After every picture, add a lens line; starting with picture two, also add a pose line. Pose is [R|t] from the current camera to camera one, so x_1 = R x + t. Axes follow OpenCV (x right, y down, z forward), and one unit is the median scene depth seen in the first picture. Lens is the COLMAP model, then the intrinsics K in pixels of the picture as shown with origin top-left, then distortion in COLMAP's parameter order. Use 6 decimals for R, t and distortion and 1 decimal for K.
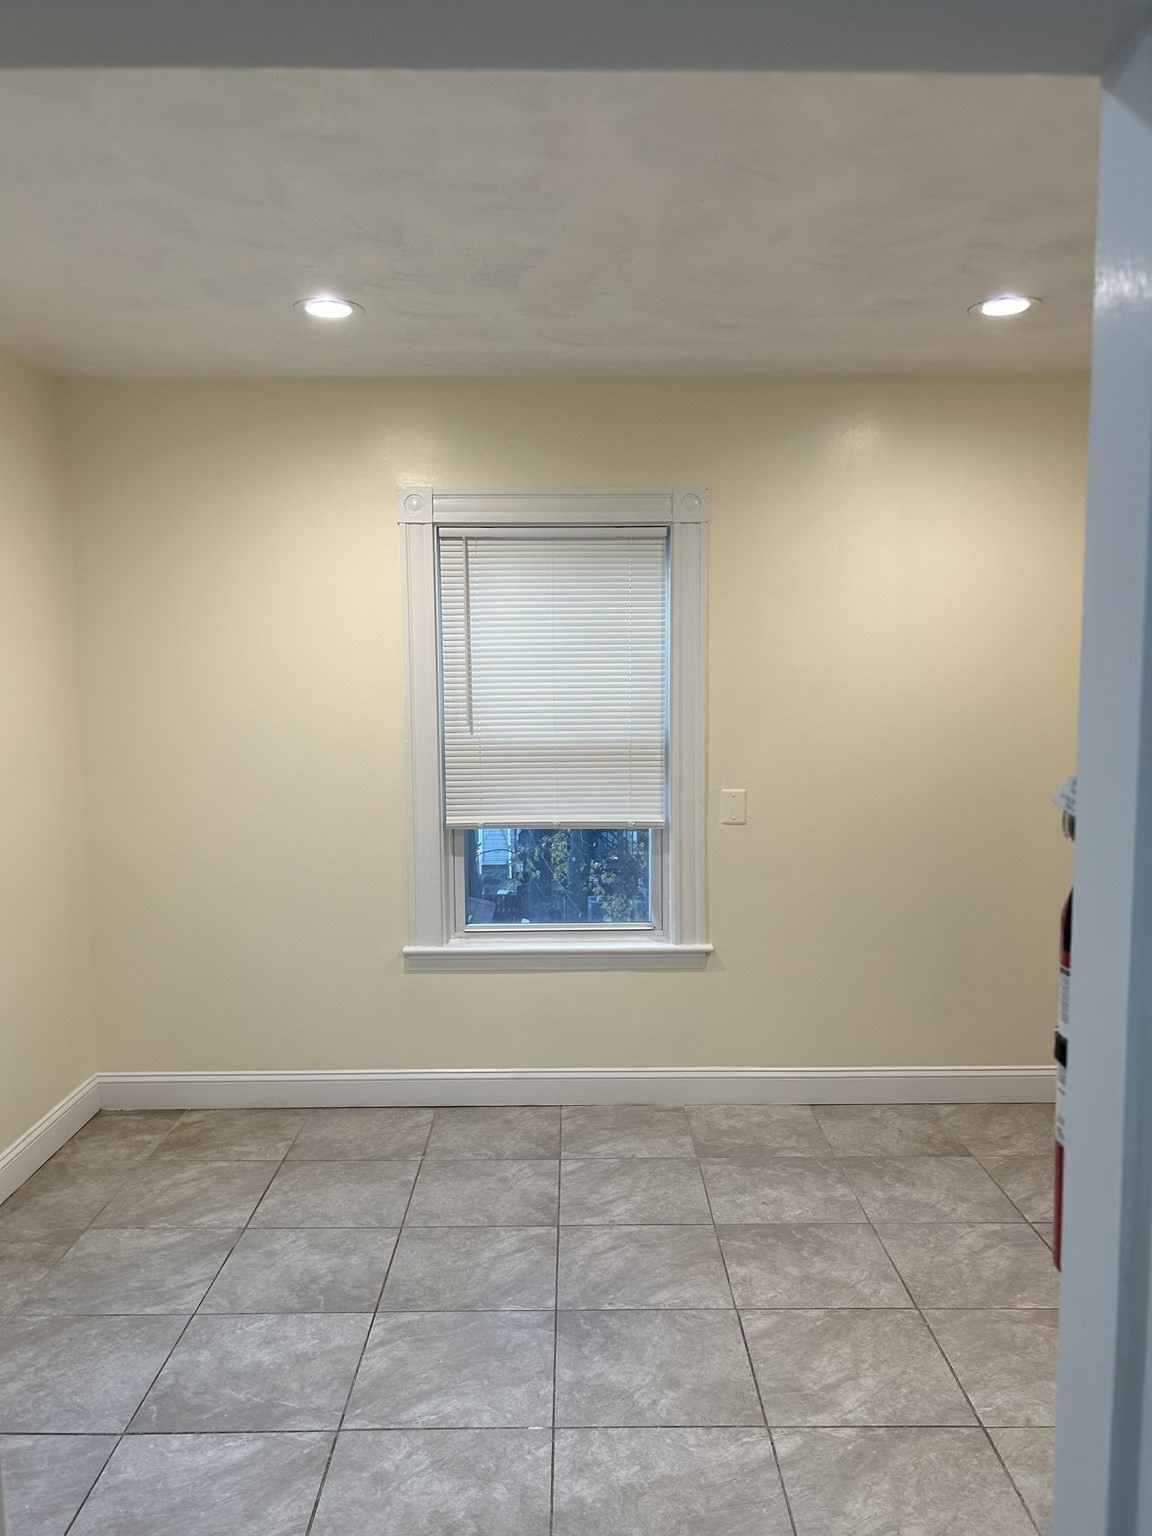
lens RADIAL K [[1156.4, 0, 579.7], [0, 1156.4, 776.0], [0, 0, 1]] dist [0.033536, -0.039663]
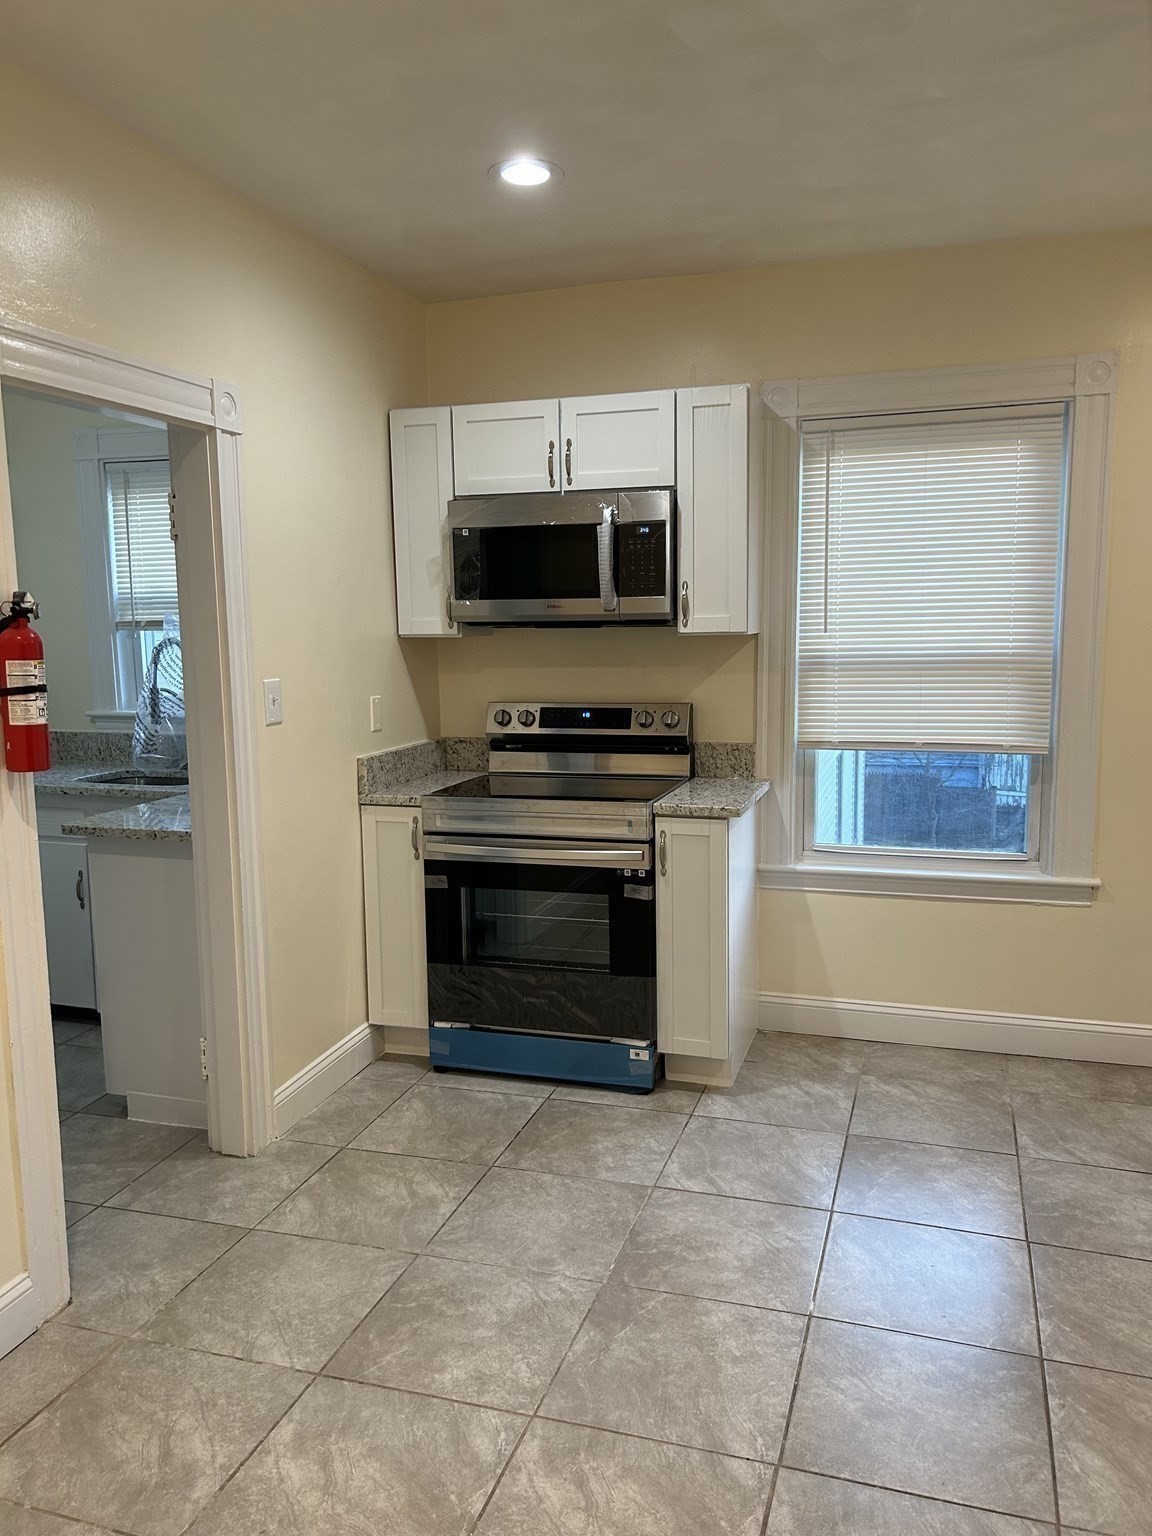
lens RADIAL K [[1175.6, 0, 579.1], [0, 1175.6, 776.8], [0, 0, 1]] dist [0.054081, -0.050230]
pose [[-0.313623, 0.142264, -0.938830, 0.699186], [-0.078455, 0.981450, 0.174931, -0.041446], [0.946301, 0.128518, -0.296644, 0.795235]]
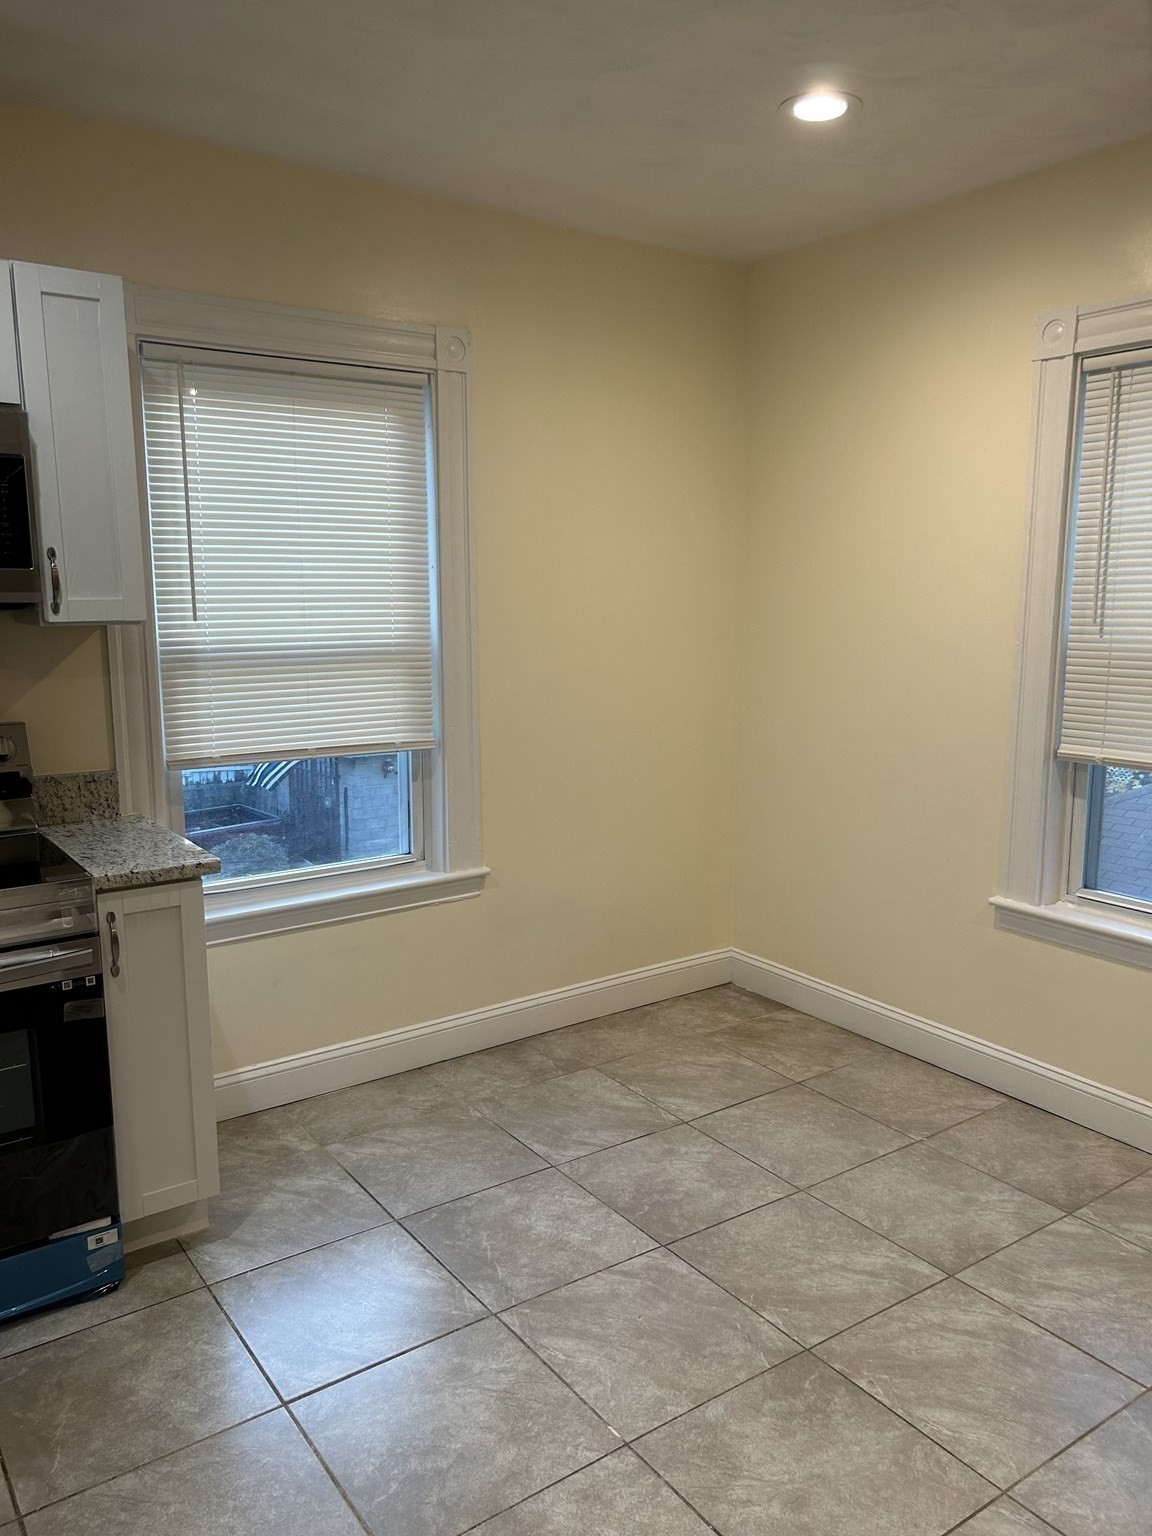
lens RADIAL K [[1169.6, 0, 599.5], [0, 1169.6, 782.7], [0, 0, 1]] dist [0.008964, -0.008200]
pose [[0.580063, 0.147053, -0.801188, 0.429960], [-0.086923, 0.989128, 0.118615, -0.006092], [0.809920, 0.000838, 0.586539, 0.369053]]
